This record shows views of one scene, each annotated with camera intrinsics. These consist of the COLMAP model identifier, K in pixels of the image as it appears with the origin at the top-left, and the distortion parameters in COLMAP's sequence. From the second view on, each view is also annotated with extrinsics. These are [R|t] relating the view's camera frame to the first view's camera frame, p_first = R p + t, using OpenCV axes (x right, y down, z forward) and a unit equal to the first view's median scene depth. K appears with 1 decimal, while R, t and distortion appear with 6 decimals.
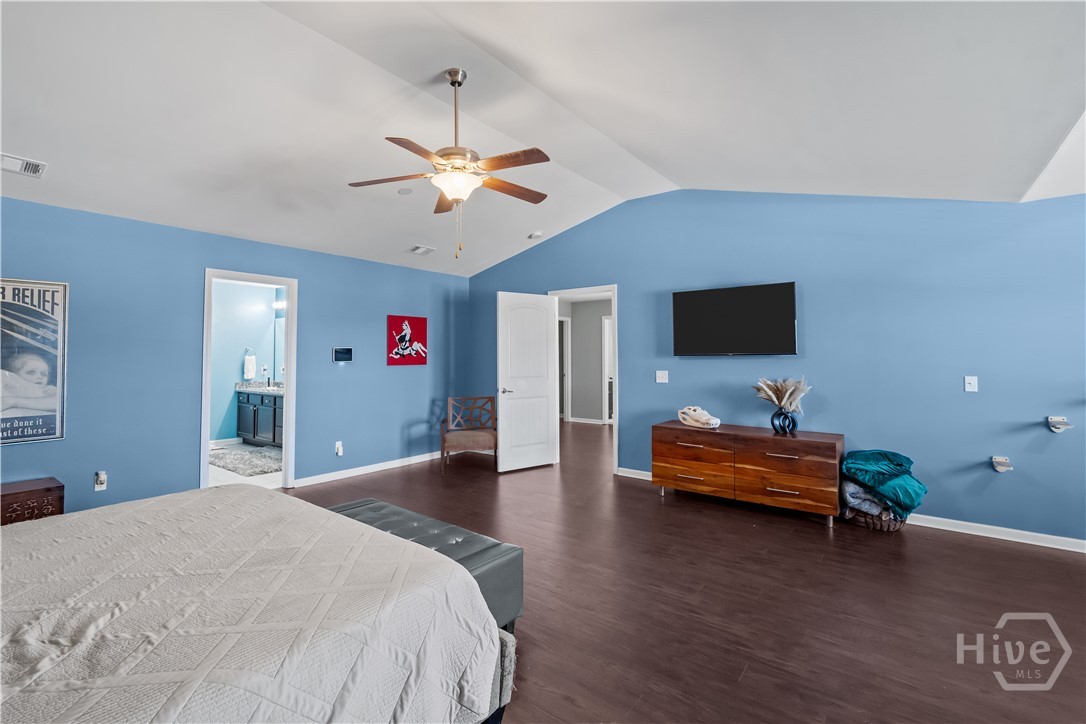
lens RADIAL K [[498.0, 0, 532.5], [0, 498.0, 341.3], [0, 0, 1]] dist [-0.004342, -0.000454]
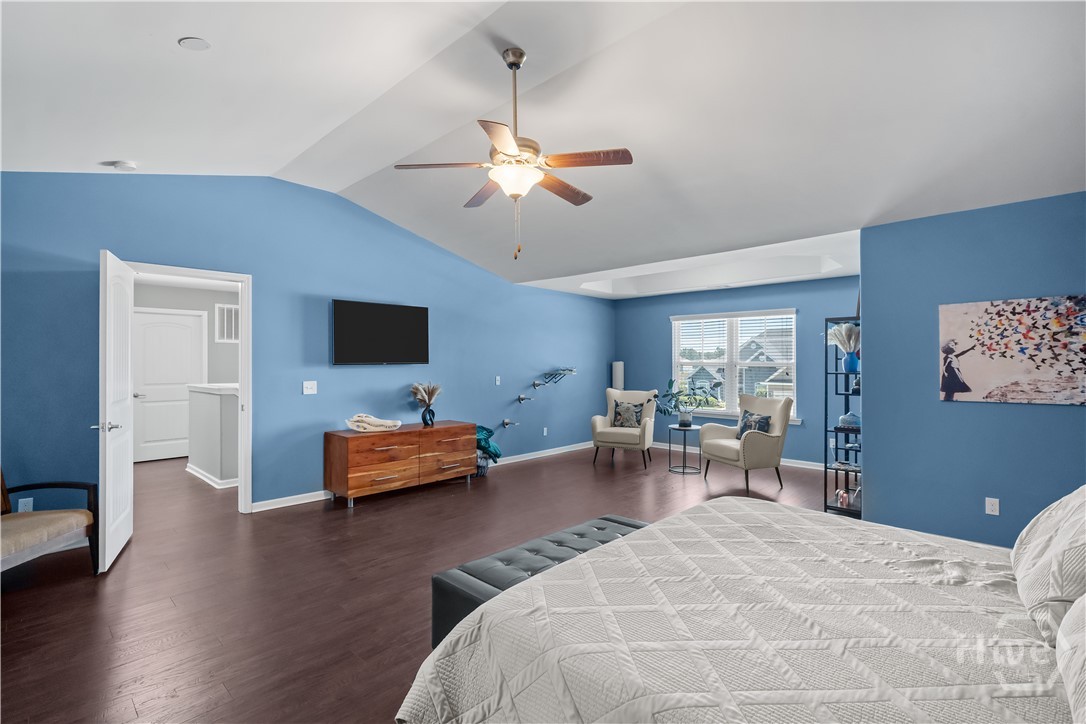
lens RADIAL K [[498.0, 0, 543.4], [0, 498.0, 363.5], [0, 0, 1]] dist [-0.004342, -0.000454]
pose [[0.089243, -0.001003, 0.996009, -0.730082], [-0.028721, 0.999581, 0.003580, 0.012609], [-0.995596, -0.028926, 0.089176, 0.579704]]
